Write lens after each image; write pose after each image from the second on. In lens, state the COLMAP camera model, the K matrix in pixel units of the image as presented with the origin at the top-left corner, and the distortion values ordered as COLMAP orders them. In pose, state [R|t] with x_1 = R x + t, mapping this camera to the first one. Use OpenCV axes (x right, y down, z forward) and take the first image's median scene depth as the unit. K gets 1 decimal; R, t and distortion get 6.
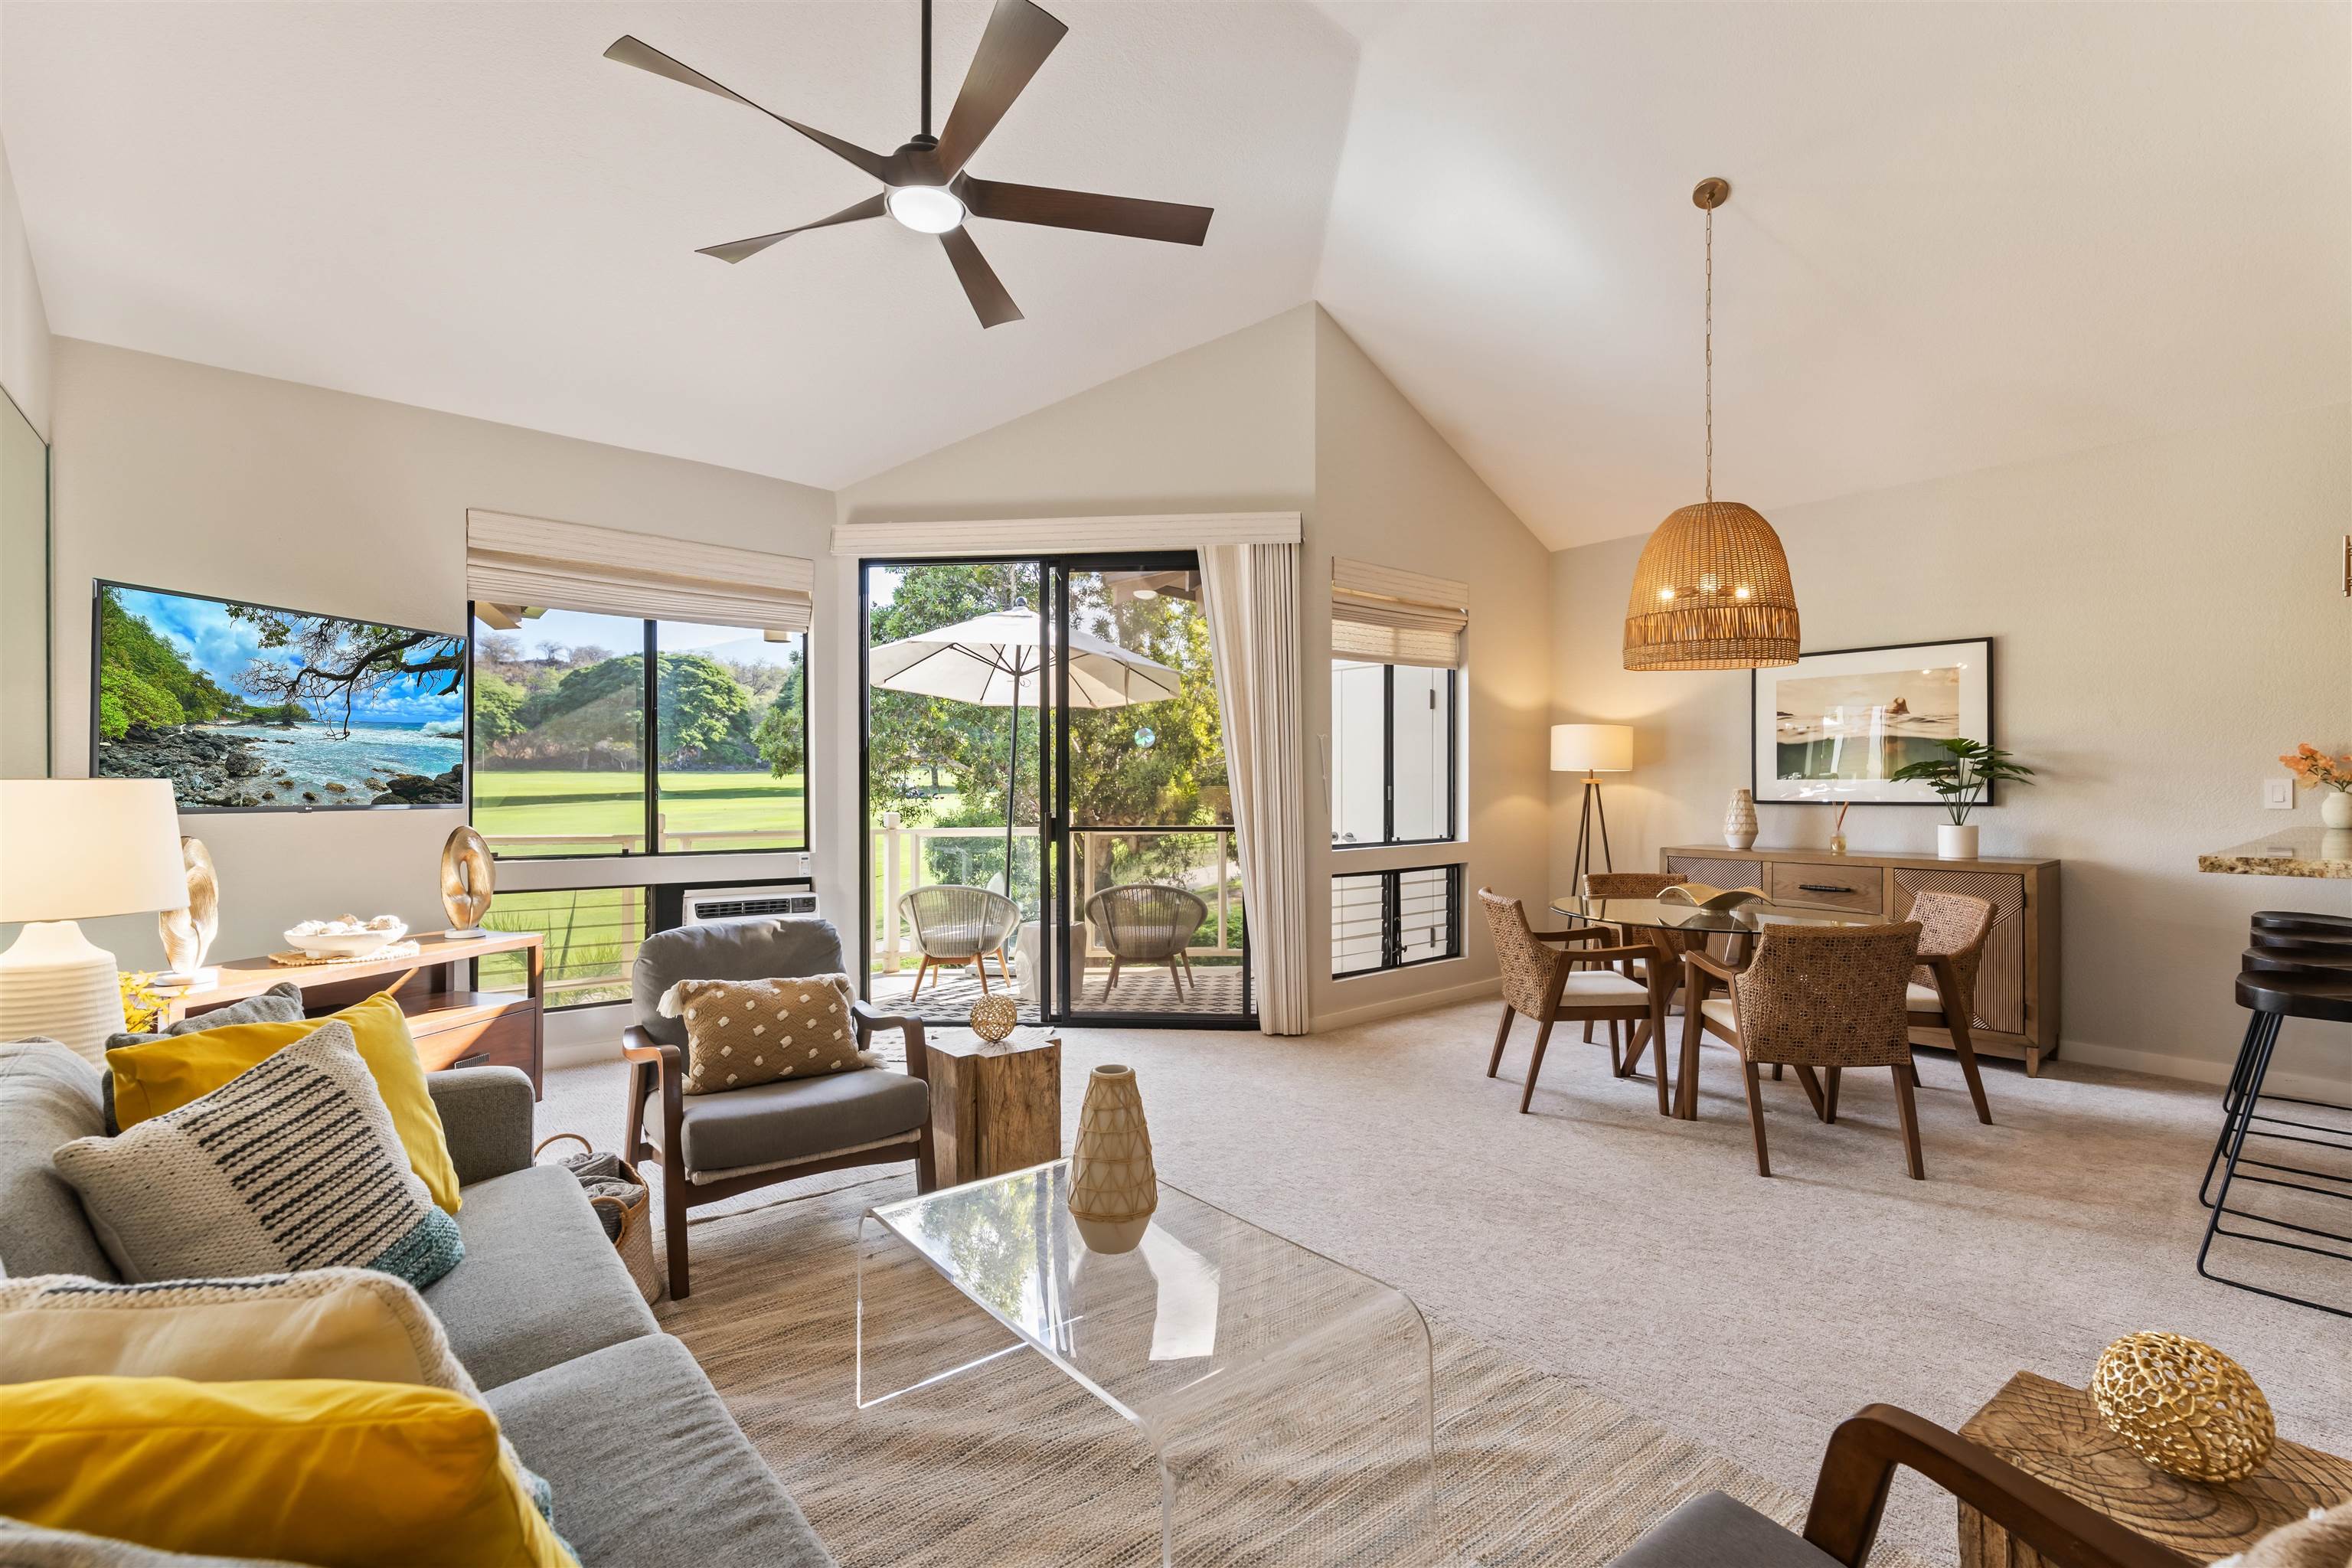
lens RADIAL K [[1035.7, 0, 1170.4], [0, 1035.7, 801.3], [0, 0, 1]] dist [0.000352, 0.000211]
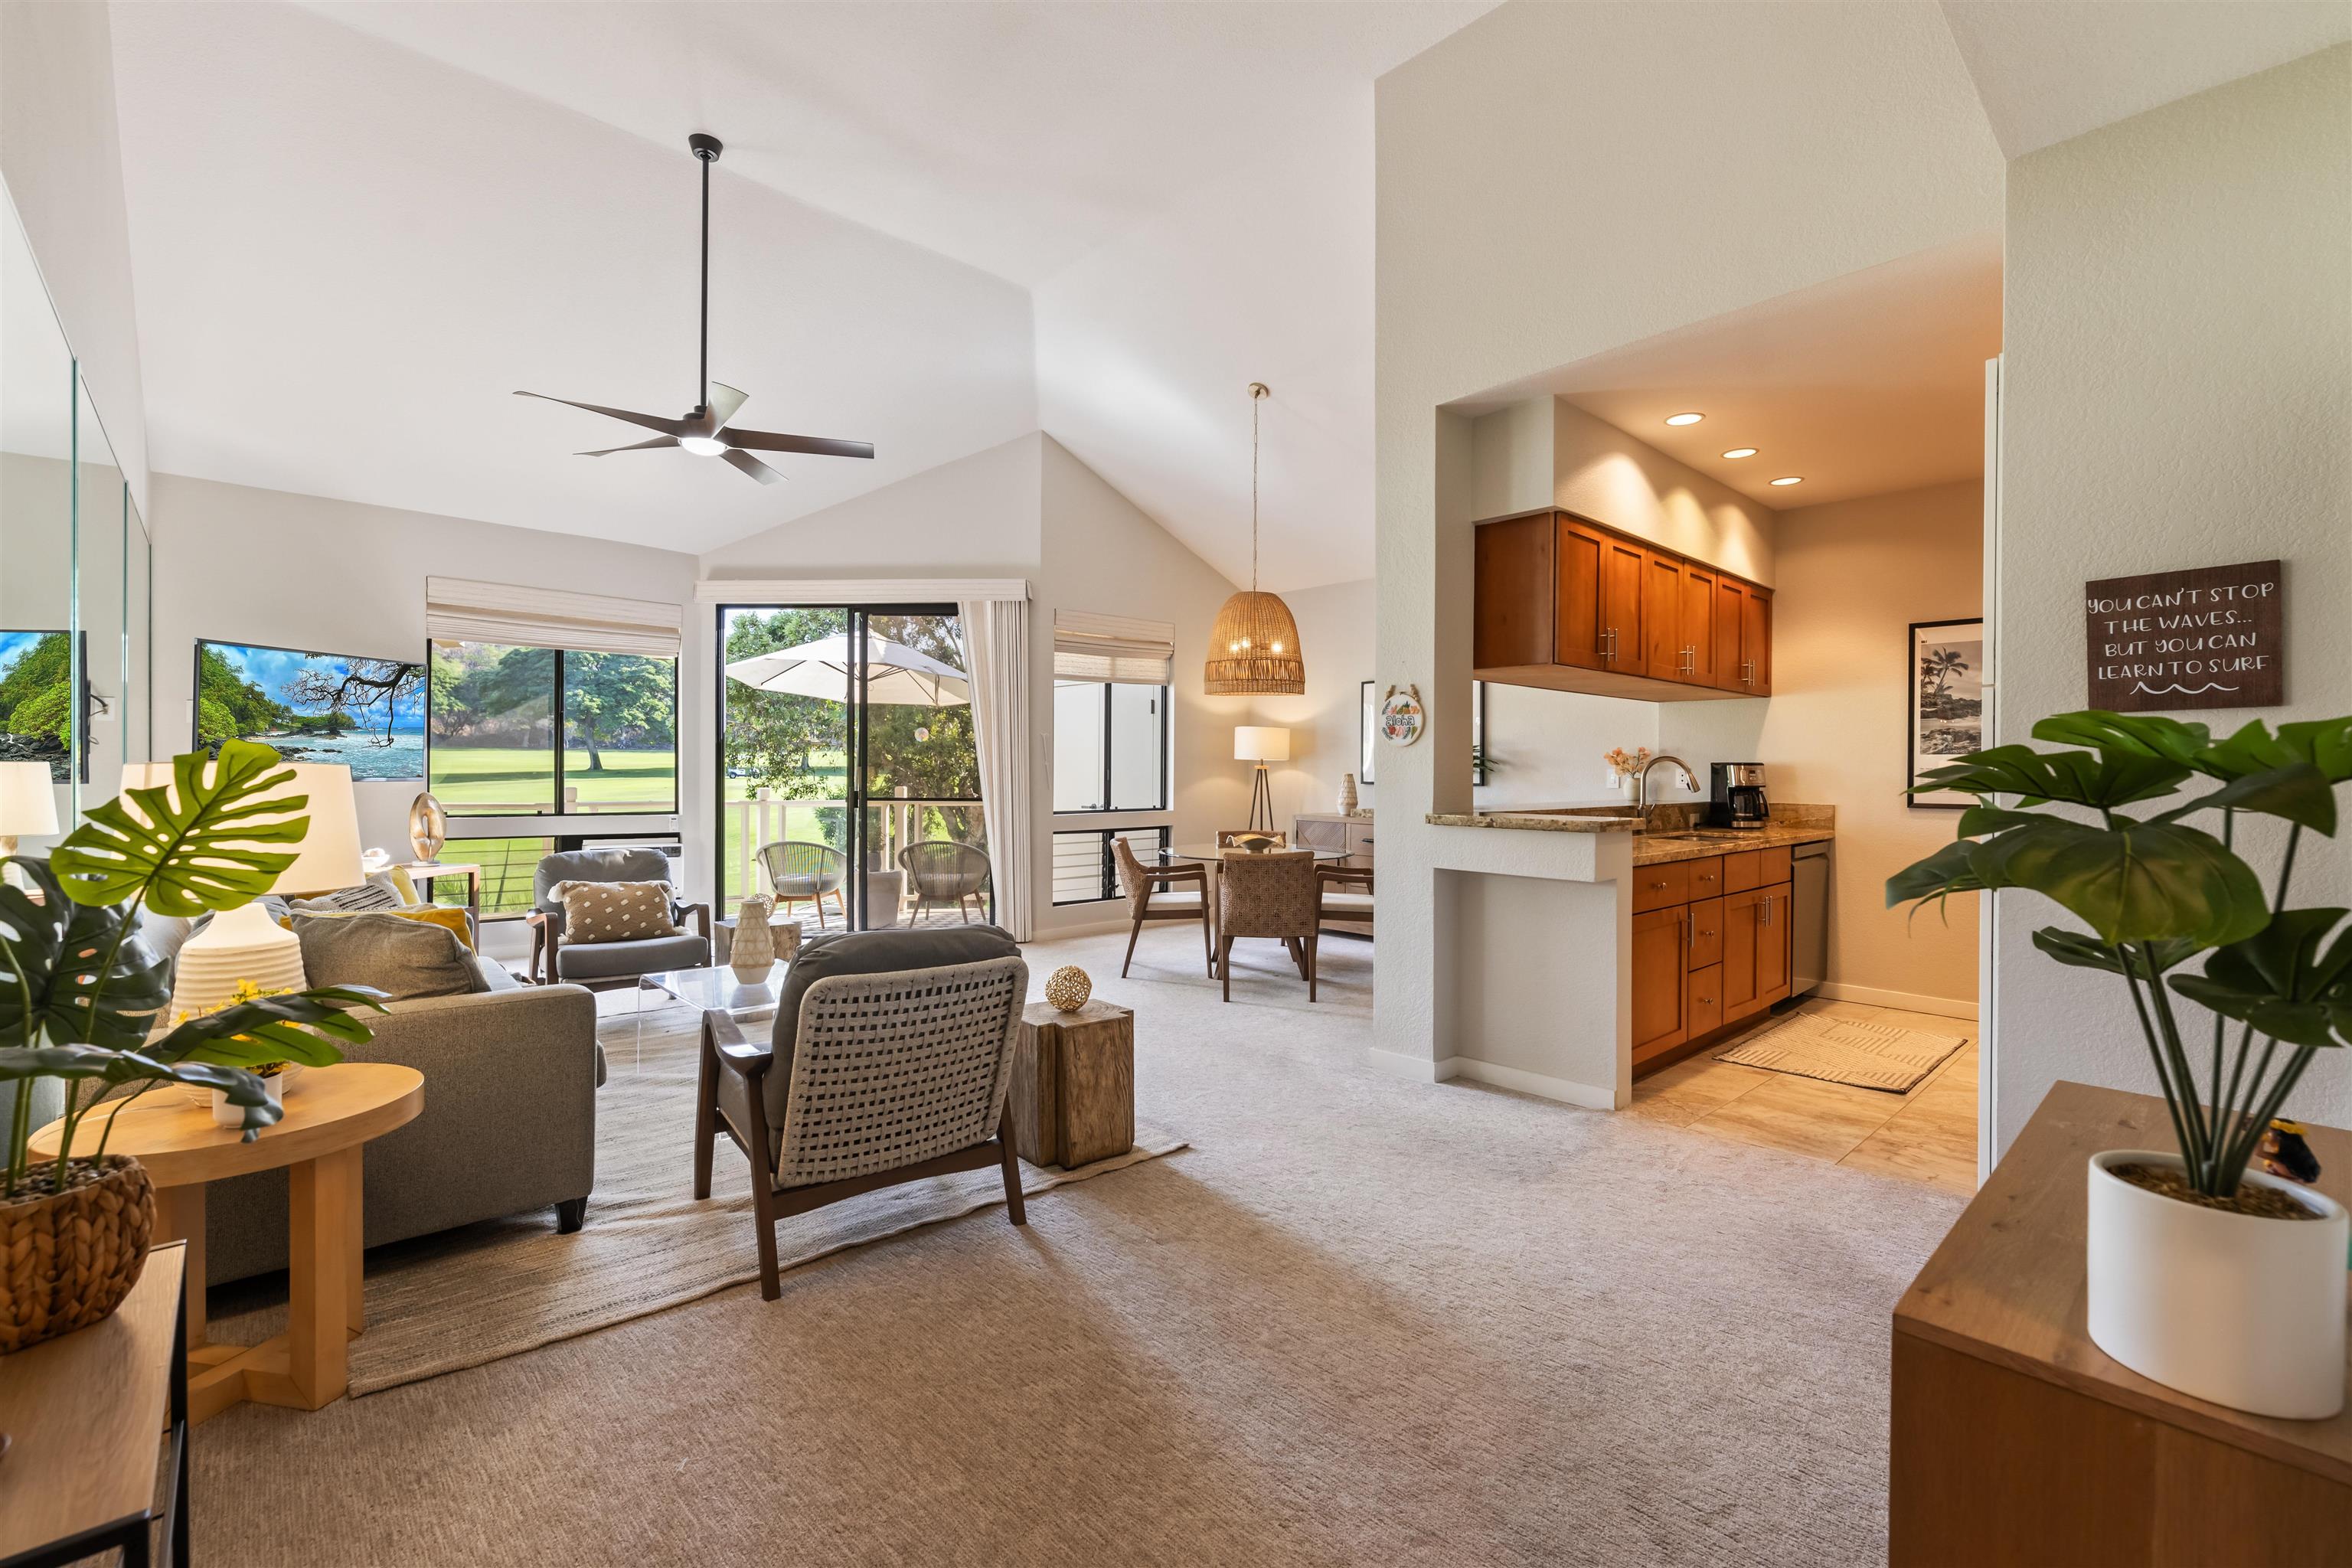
lens RADIAL K [[1015.7, 0, 1176.0], [0, 1015.7, 784.0], [0, 0, 1]] dist [0.000872, 0.000092]
pose [[0.998486, 0.005381, 0.054741, 0.247606], [-0.005454, 0.999984, 0.001196, 0.002623], [-0.054734, -0.001493, 0.998500, -0.404912]]
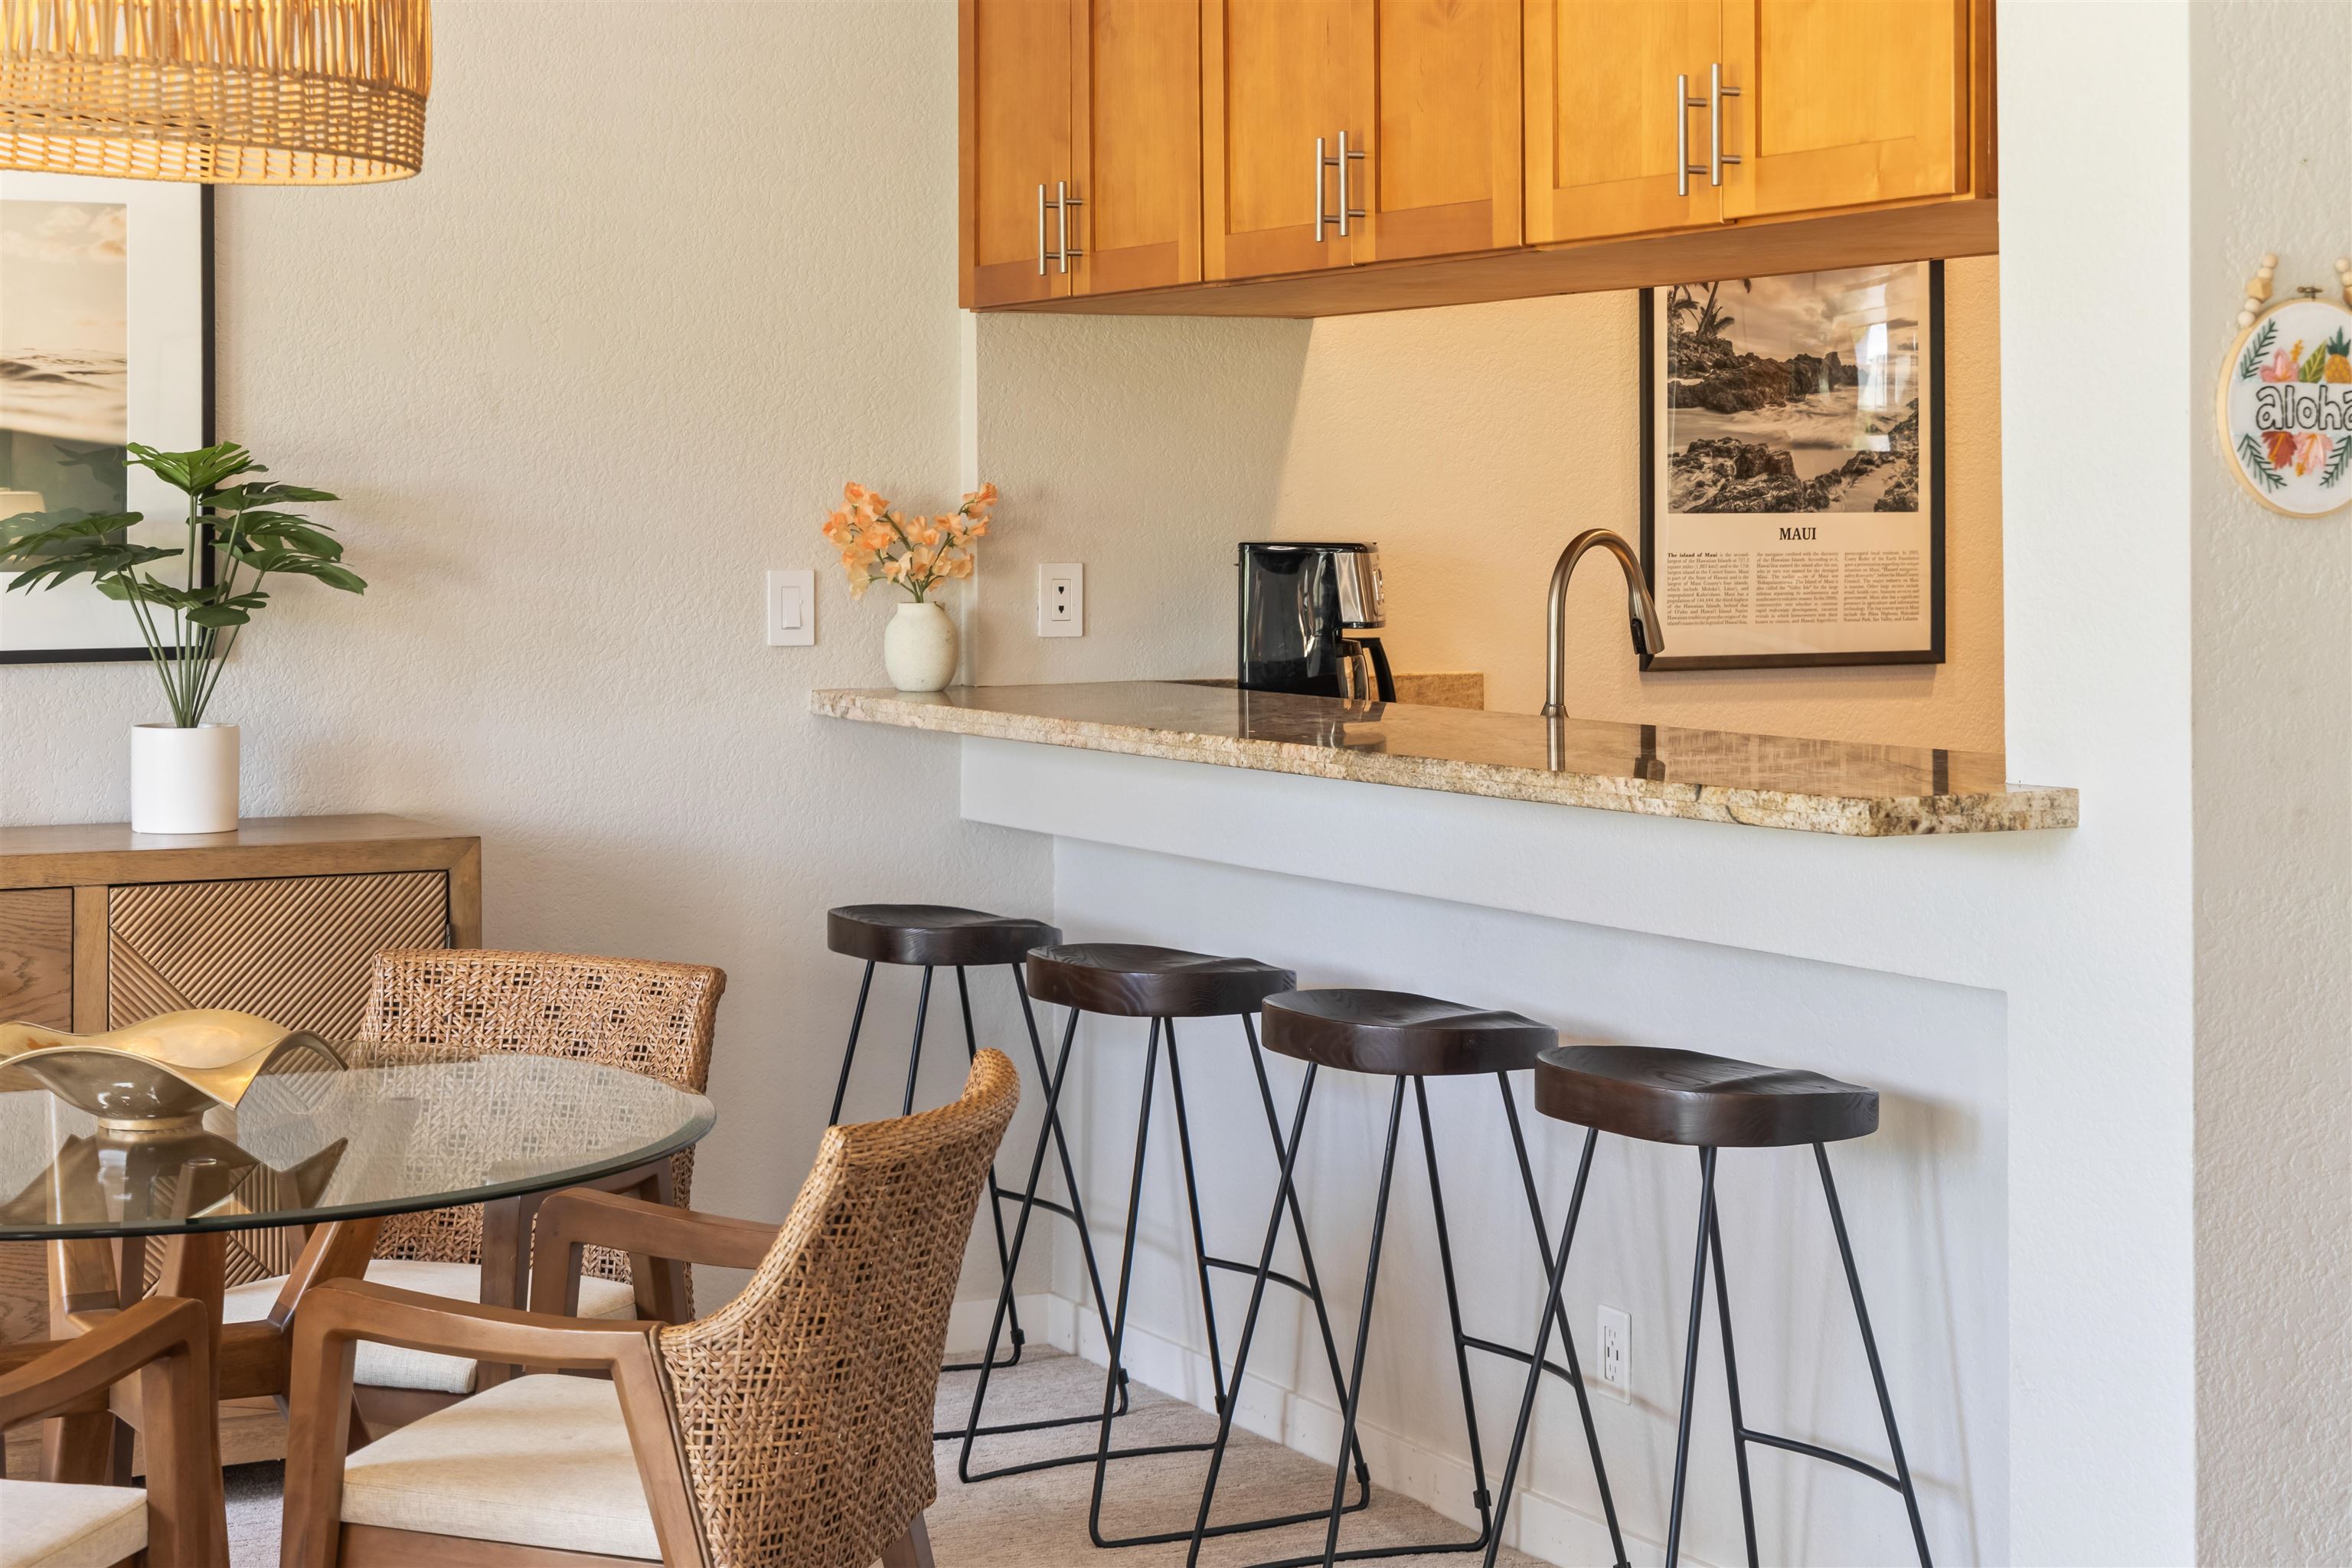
lens RADIAL K [[3922.6, 0, 1176.0], [0, 3922.6, 784.0], [0, 0, 1]] dist [-0.041265, 0.009506]
pose [[0.228165, -0.069334, 0.971151, -0.280541], [0.015626, 0.997593, 0.067551, -0.029635], [-0.973497, -0.000238, 0.228699, 0.402886]]
